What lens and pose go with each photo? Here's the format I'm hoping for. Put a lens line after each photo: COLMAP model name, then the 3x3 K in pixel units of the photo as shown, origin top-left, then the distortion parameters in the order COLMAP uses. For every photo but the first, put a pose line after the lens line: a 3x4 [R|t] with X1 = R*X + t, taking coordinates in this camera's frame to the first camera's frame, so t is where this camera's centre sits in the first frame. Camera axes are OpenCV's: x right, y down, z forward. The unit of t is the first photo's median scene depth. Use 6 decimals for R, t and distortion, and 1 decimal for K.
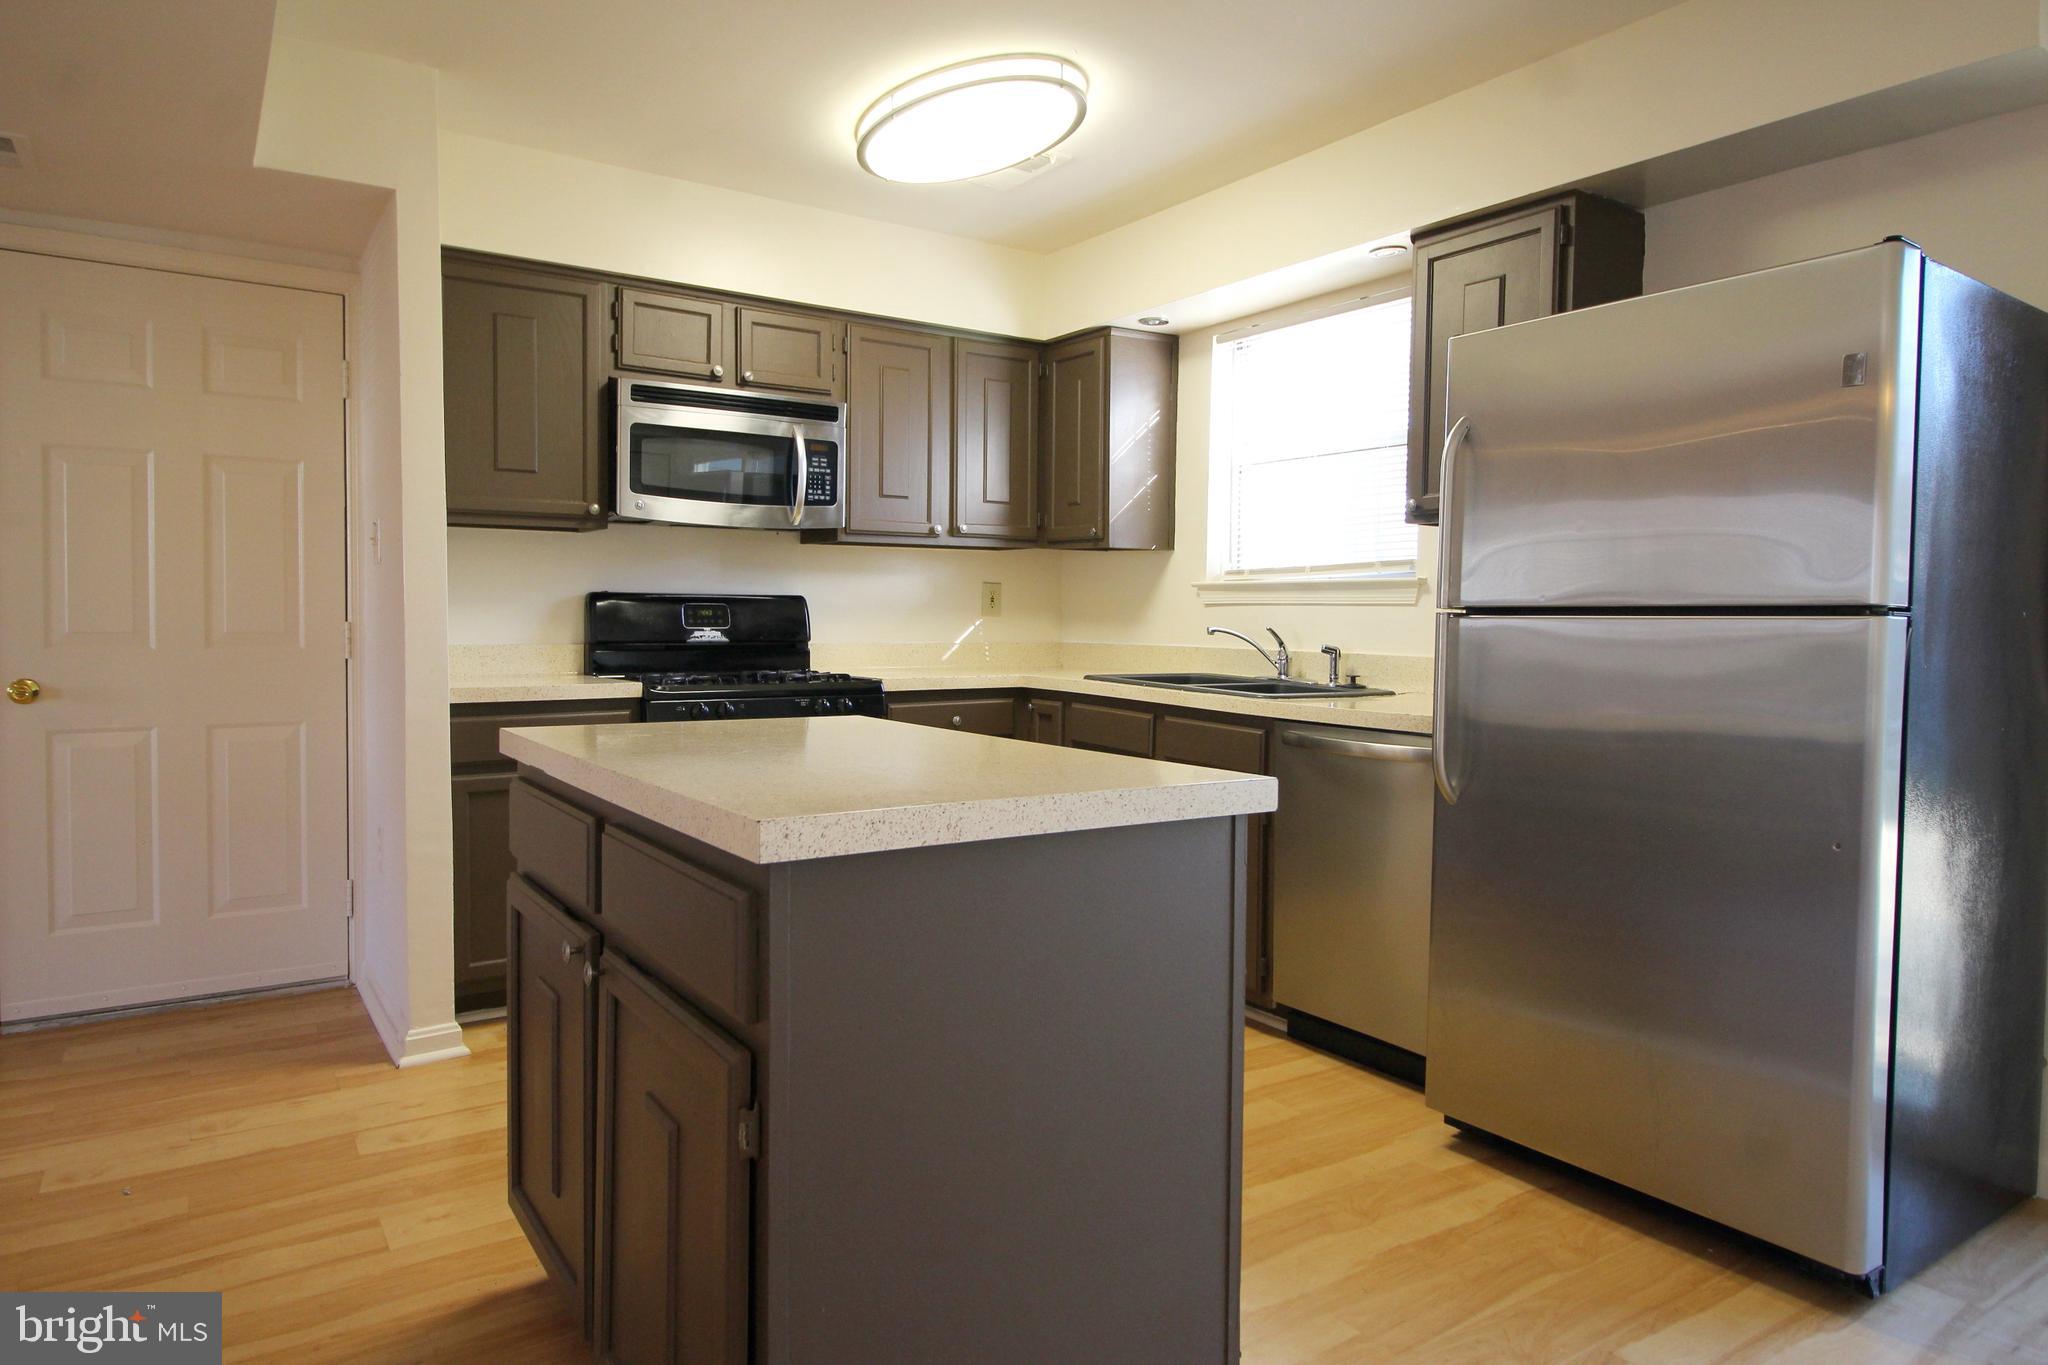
lens RADIAL K [[1234.1, 0, 1016.9], [0, 1234.1, 657.4], [0, 0, 1]] dist [-0.003463, -0.002865]
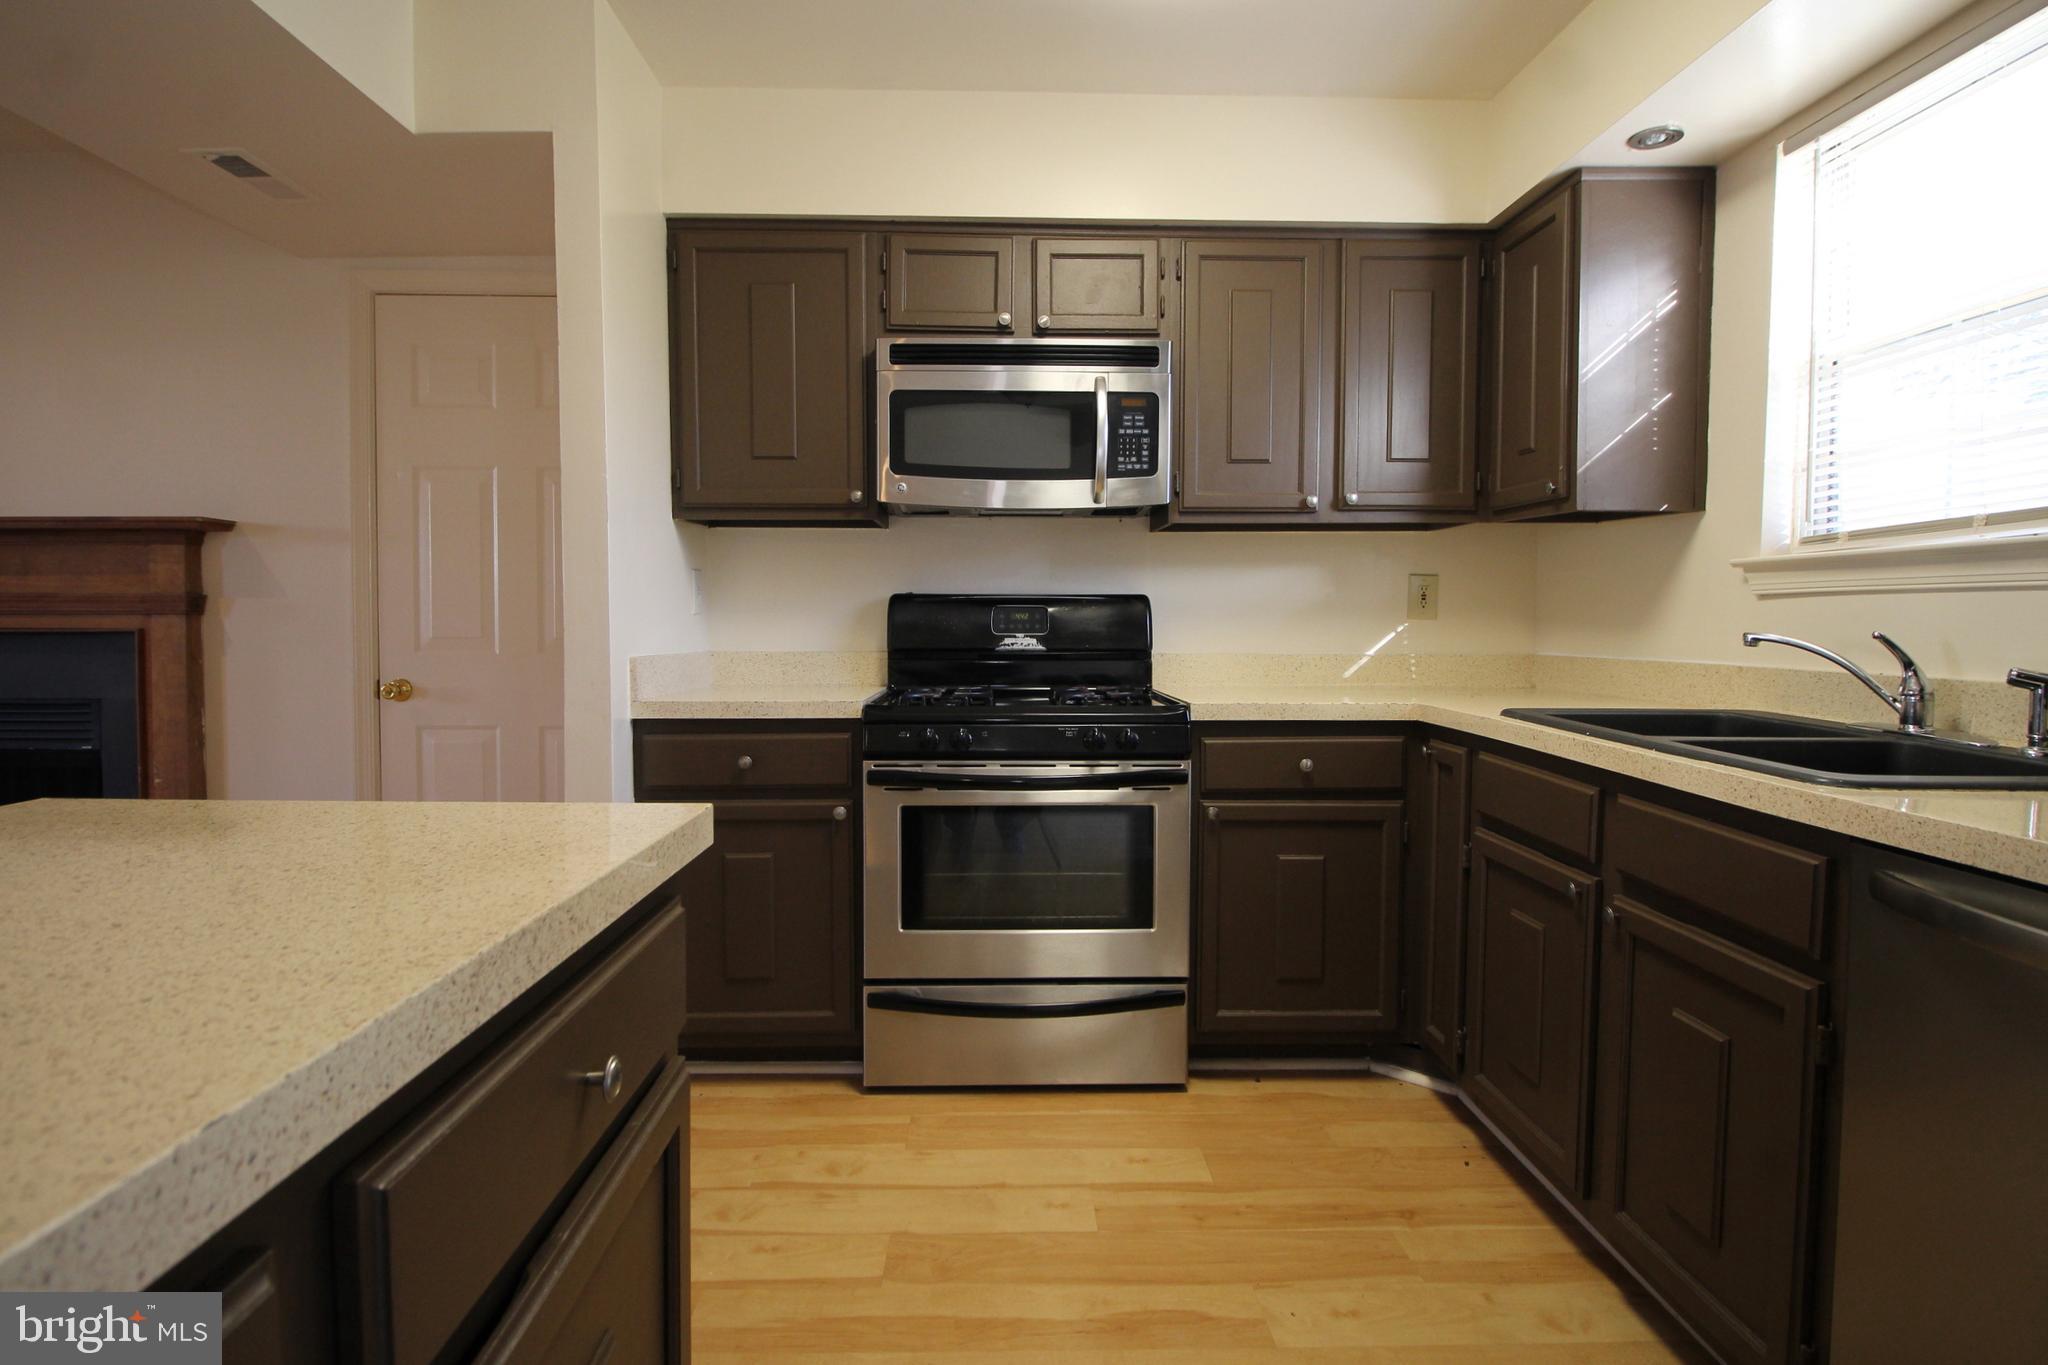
lens RADIAL K [[991.6, 0, 1015.5], [0, 991.6, 662.1], [0, 0, 1]] dist [-0.000403, -0.013038]
pose [[0.842295, 0.015117, -0.538805, 0.116118], [-0.014152, 0.999882, 0.005931, -0.008802], [0.538832, 0.002630, 0.842409, 0.432129]]
